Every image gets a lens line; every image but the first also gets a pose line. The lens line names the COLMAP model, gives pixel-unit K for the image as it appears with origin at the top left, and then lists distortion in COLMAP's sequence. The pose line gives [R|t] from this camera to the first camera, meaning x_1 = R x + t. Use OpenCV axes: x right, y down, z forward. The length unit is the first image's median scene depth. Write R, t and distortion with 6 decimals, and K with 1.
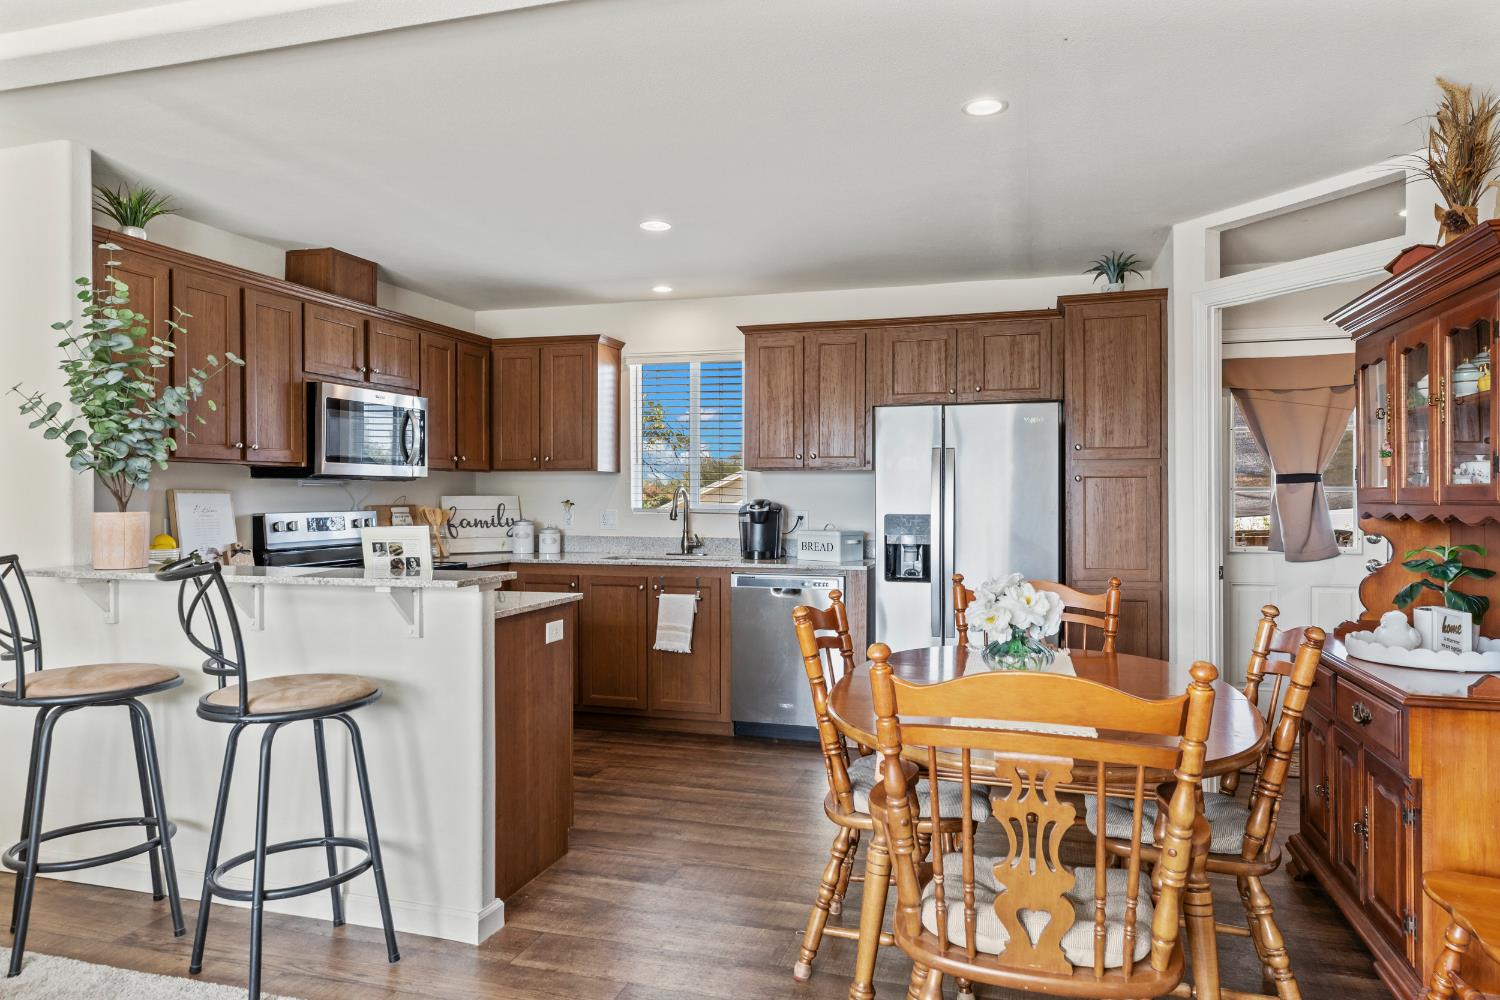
lens RADIAL K [[966.6, 0, 750.0], [0, 966.6, 500.0], [0, 0, 1]] dist [0.003417, -0.000339]
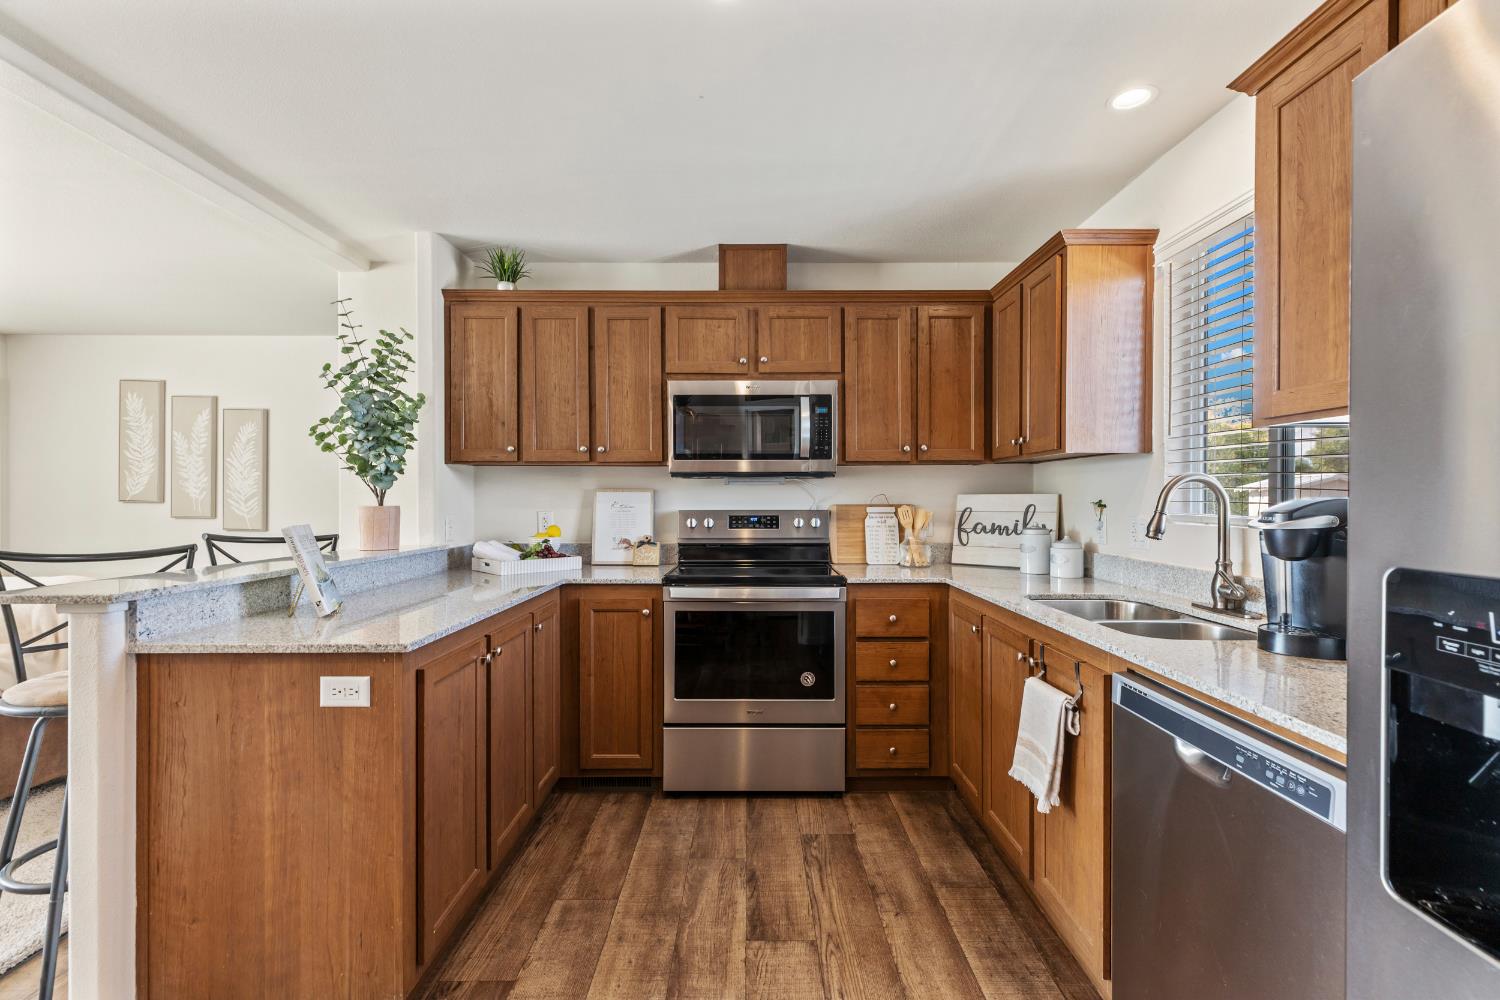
lens RADIAL K [[671.5, 0, 750.0], [0, 671.5, 500.0], [0, 0, 1]] dist [0.000292, -0.000108]
pose [[0.296088, 0.003303, -0.955155, 0.201864], [-0.005254, 0.999985, 0.001830, 0.000552], [0.955146, 0.004477, 0.296101, 0.704363]]
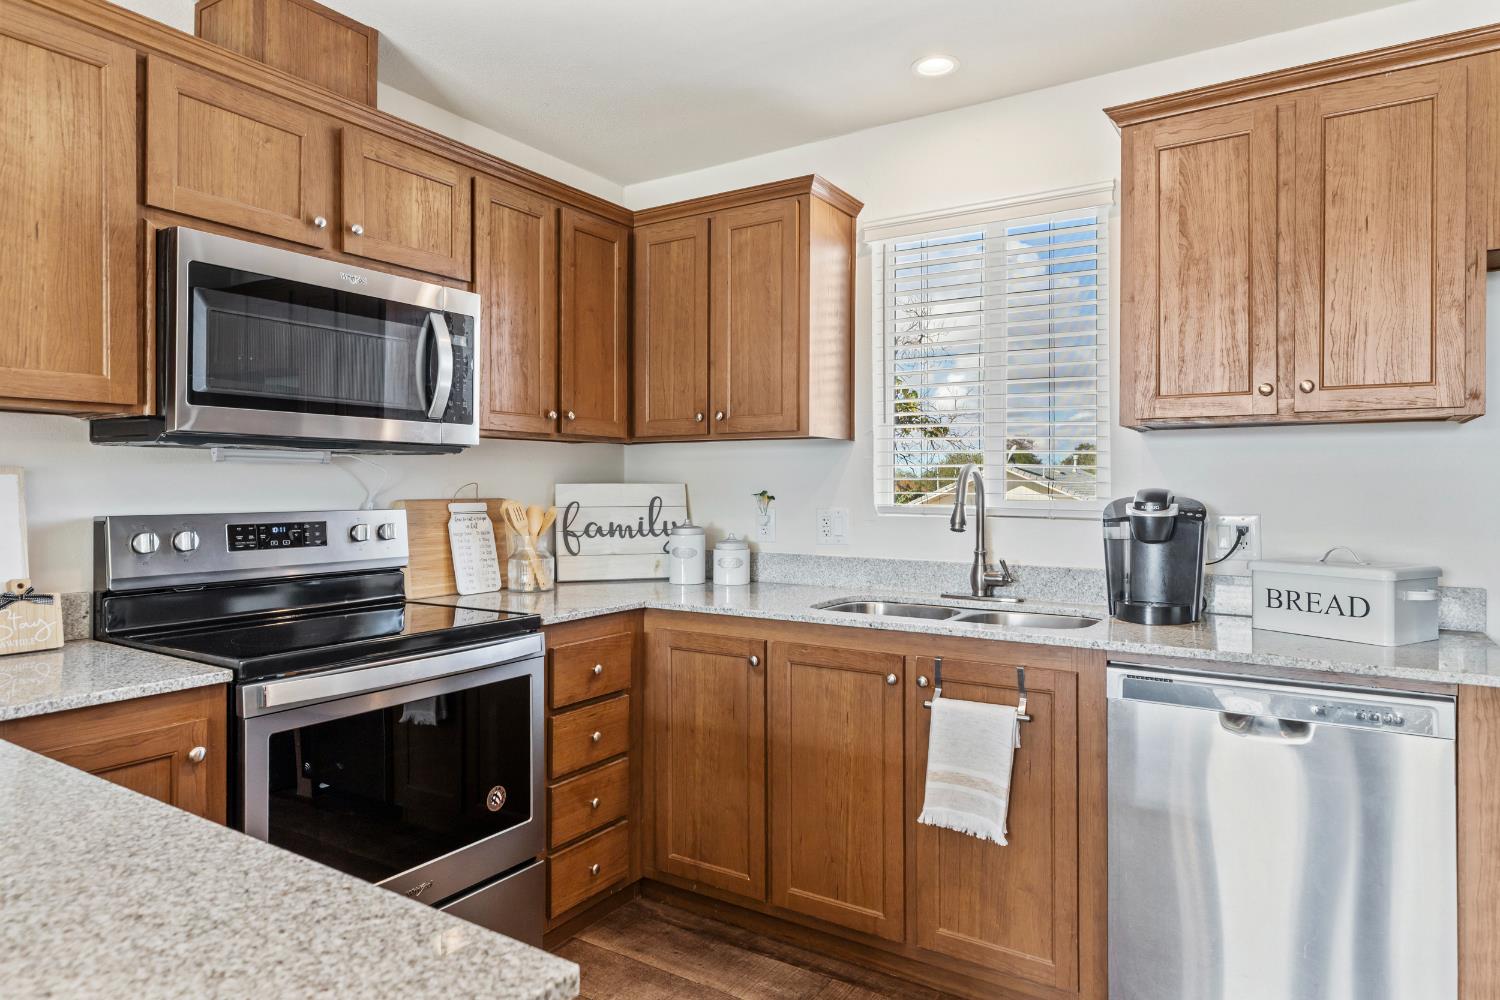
lens RADIAL K [[889.7, 0, 749.0], [0, 889.7, 482.4], [0, 0, 1]] dist [0.002802, 0.000367]
pose [[0.962459, -0.000888, -0.271427, -0.059592], [-0.002291, 0.999932, -0.011398, 0.001053], [0.271419, 0.011592, 0.962391, 0.543543]]
